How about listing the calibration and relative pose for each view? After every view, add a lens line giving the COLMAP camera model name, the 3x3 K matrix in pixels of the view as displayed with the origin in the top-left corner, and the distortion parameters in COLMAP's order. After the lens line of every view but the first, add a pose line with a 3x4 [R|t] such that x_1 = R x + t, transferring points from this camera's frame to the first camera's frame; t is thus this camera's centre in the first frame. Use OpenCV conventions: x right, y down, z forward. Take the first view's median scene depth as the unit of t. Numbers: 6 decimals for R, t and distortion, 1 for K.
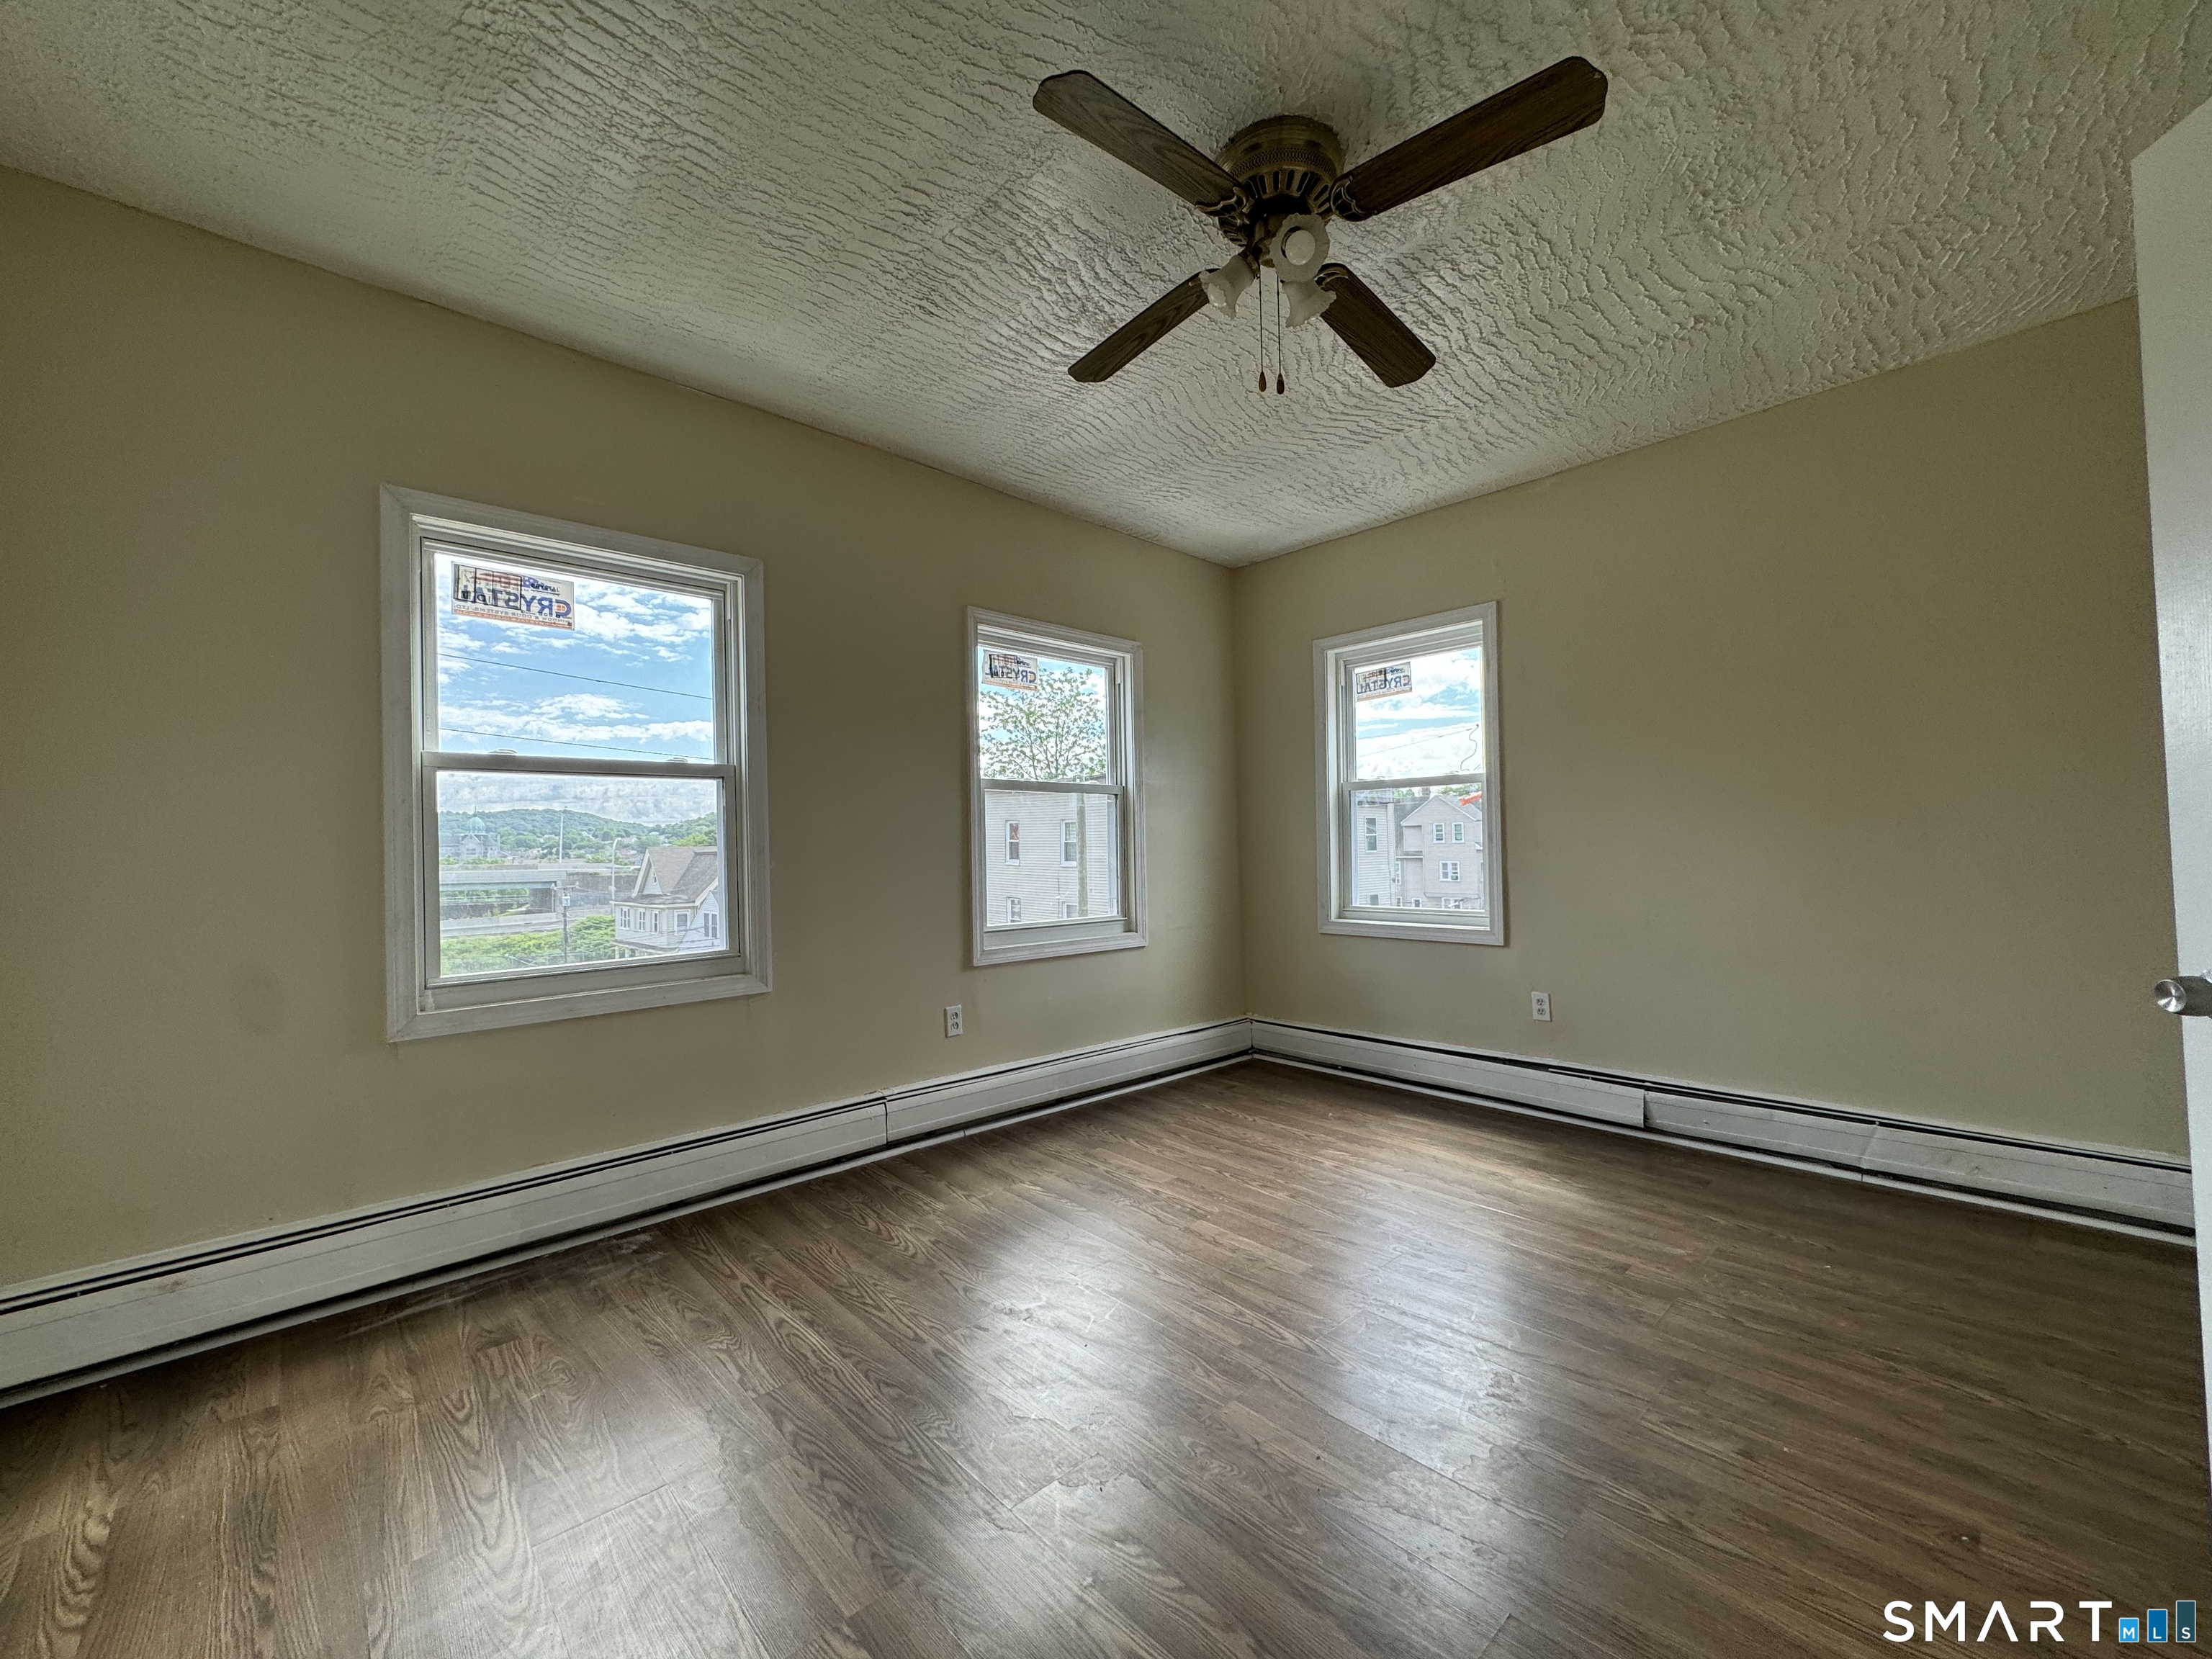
lens RADIAL K [[877.9, 0, 1110.1], [0, 877.9, 831.4], [0, 0, 1]] dist [-0.000087, -0.000191]
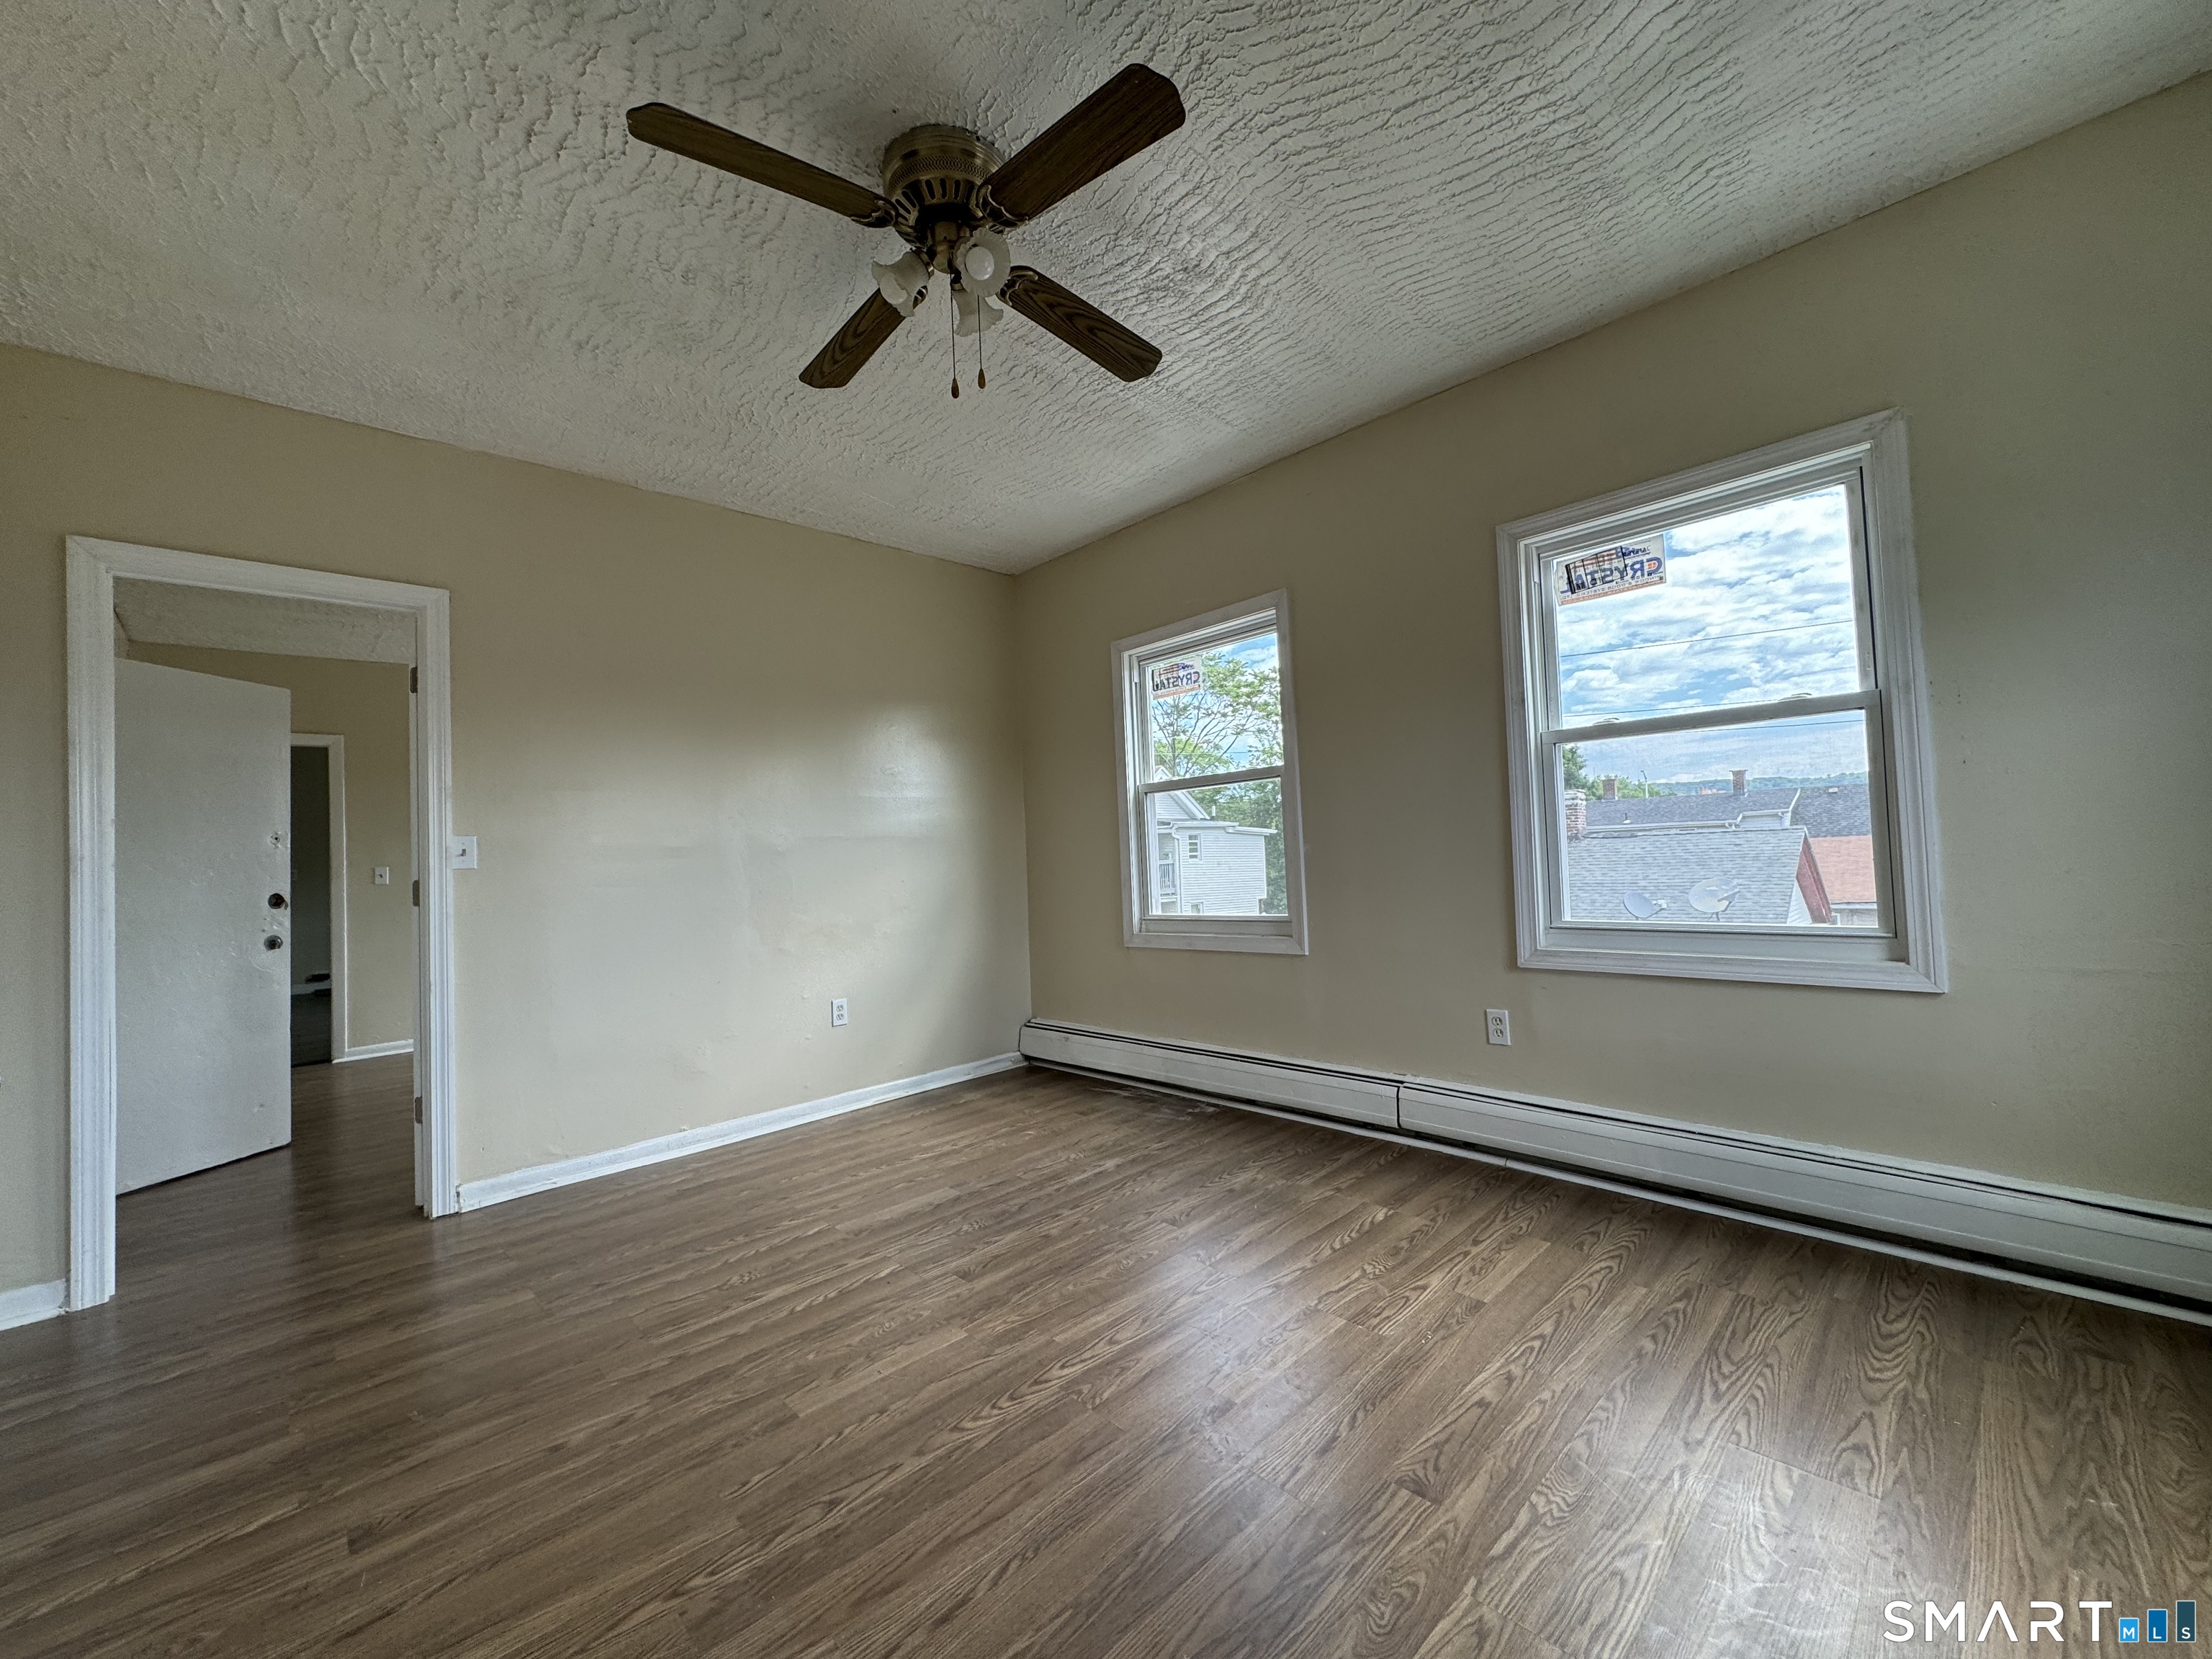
lens RADIAL K [[877.9, 0, 1108.4], [0, 877.9, 830.8], [0, 0, 1]] dist [-0.000087, -0.000191]
pose [[0.012268, -0.013210, -0.999837, 0.735193], [0.065745, 0.997760, -0.012376, 0.014109], [0.997761, -0.065583, 0.013109, 0.691620]]
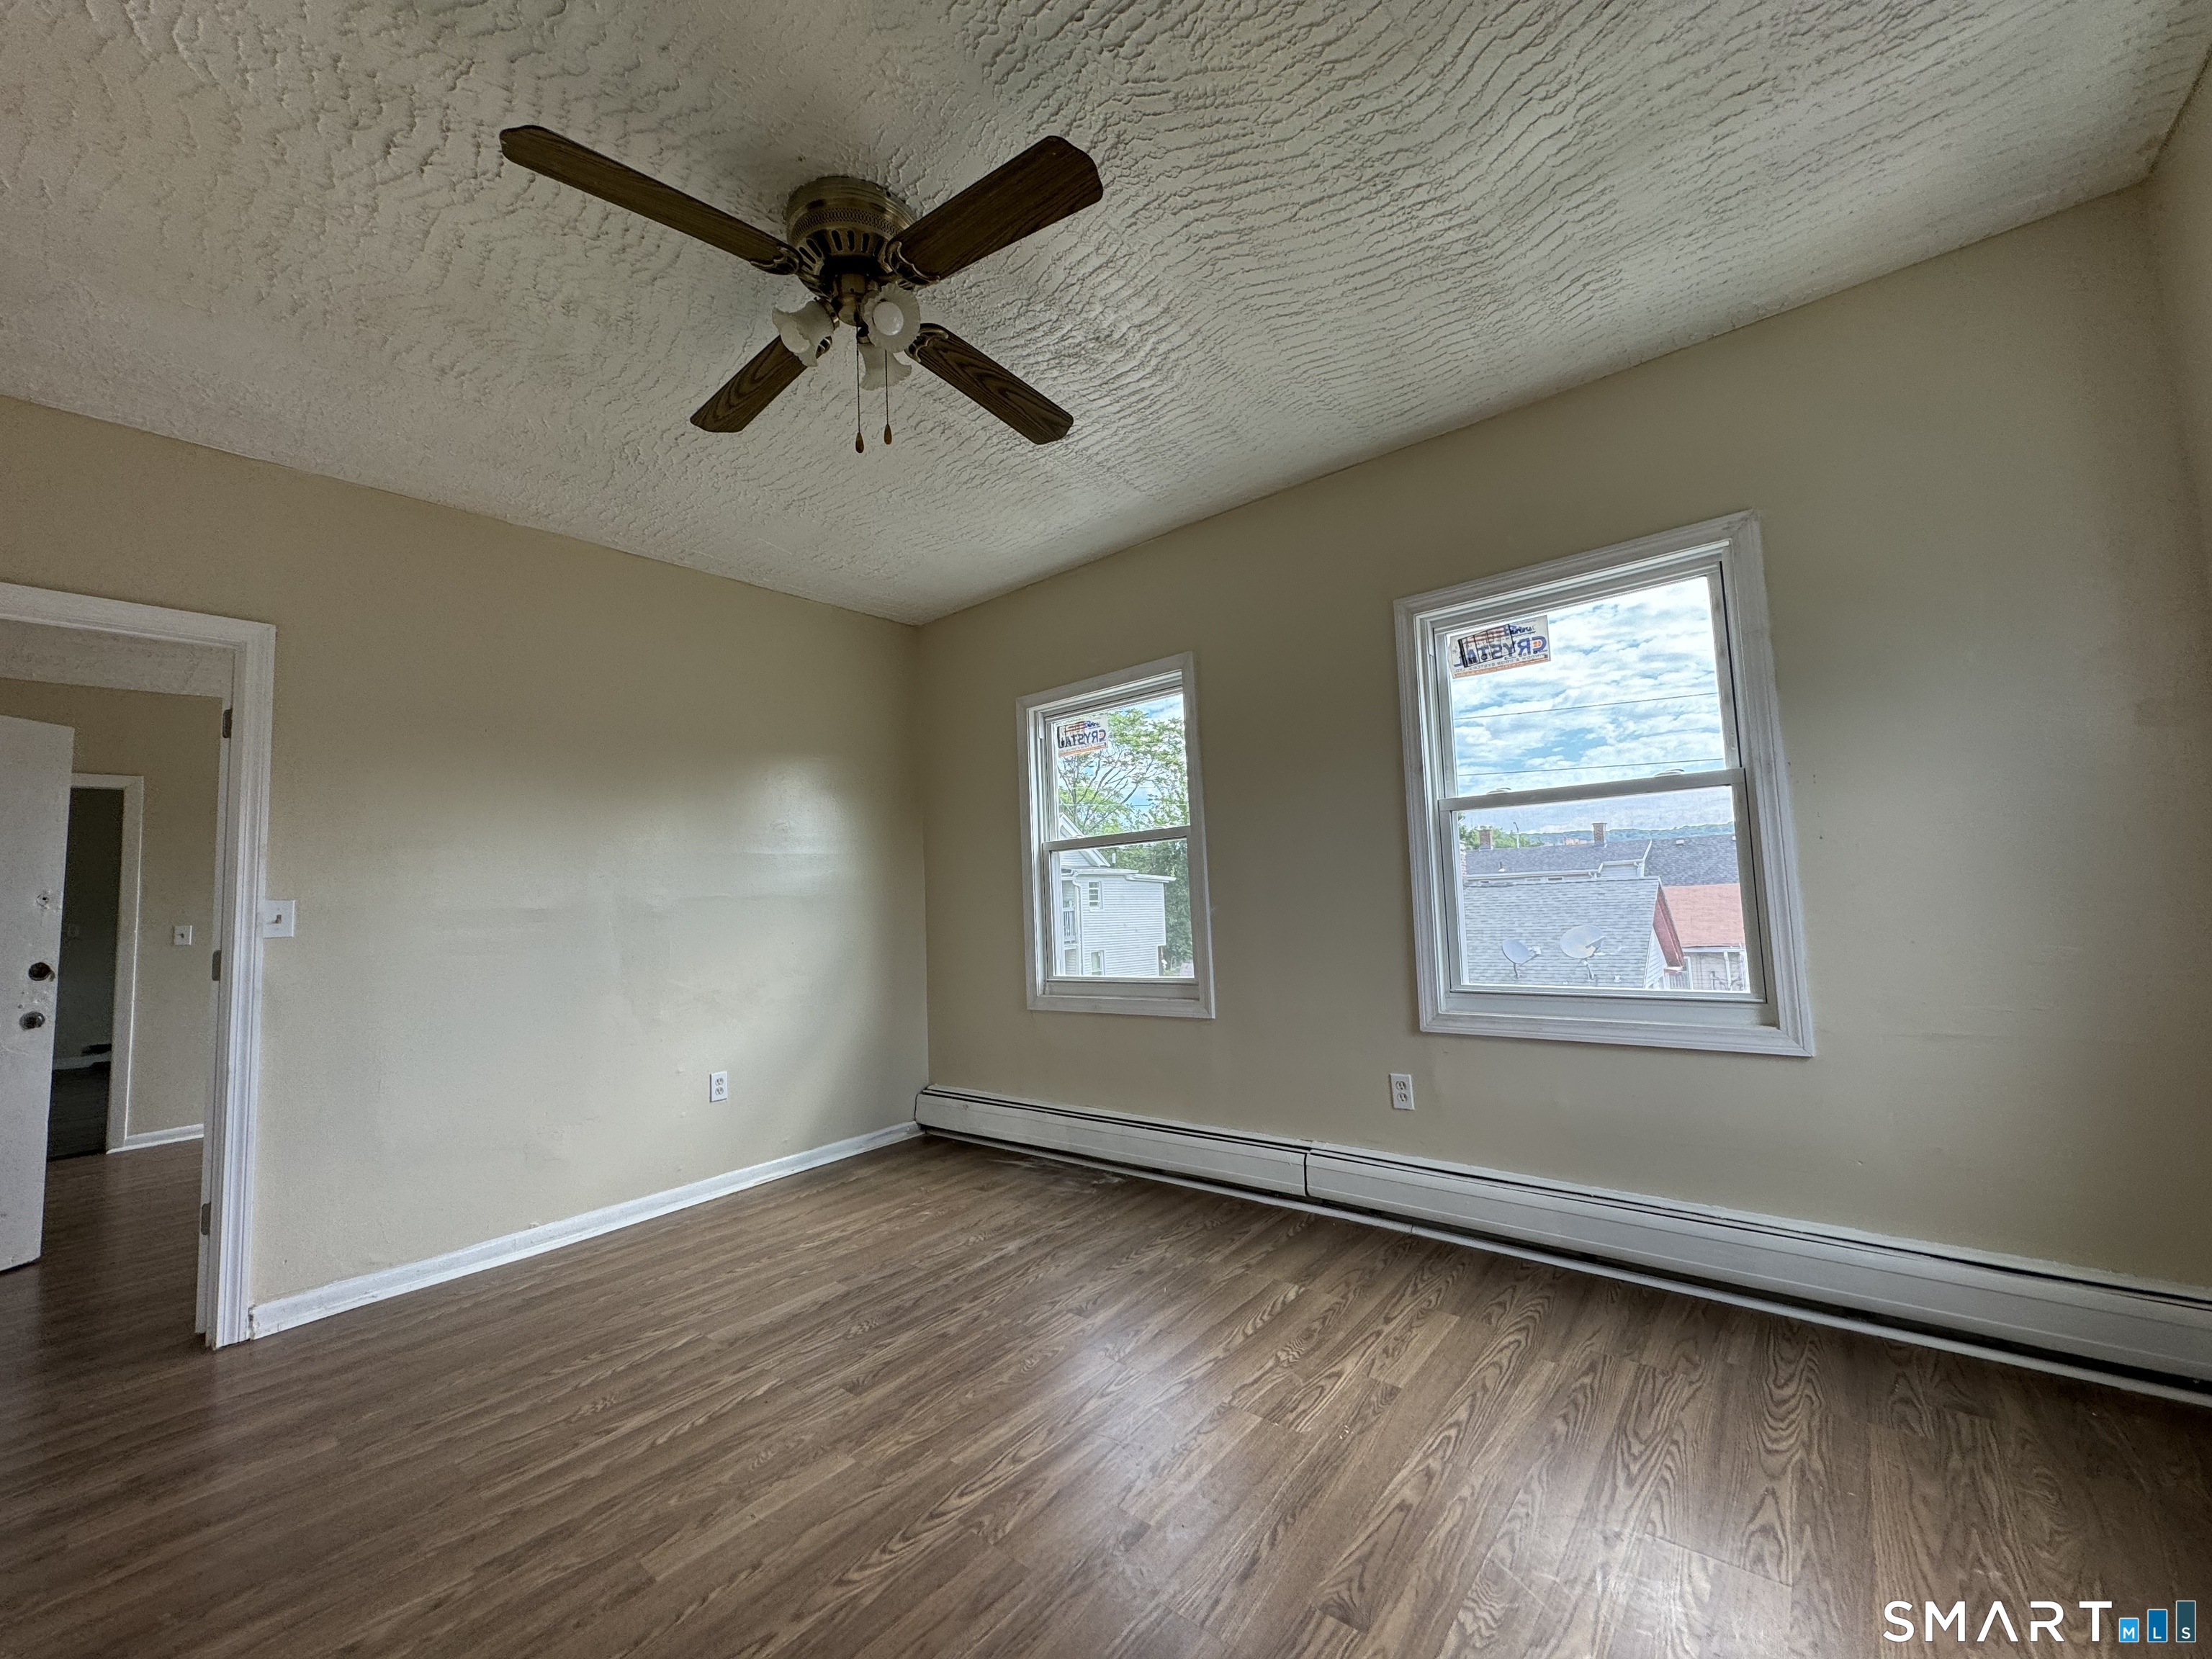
lens RADIAL K [[877.9, 0, 1107.9], [0, 877.9, 831.6], [0, 0, 1]] dist [-0.000087, -0.000191]
pose [[0.125142, -0.063832, -0.990083, 0.710909], [0.063640, 0.996390, -0.056194, -0.005814], [0.990096, -0.055976, 0.128752, 0.687280]]
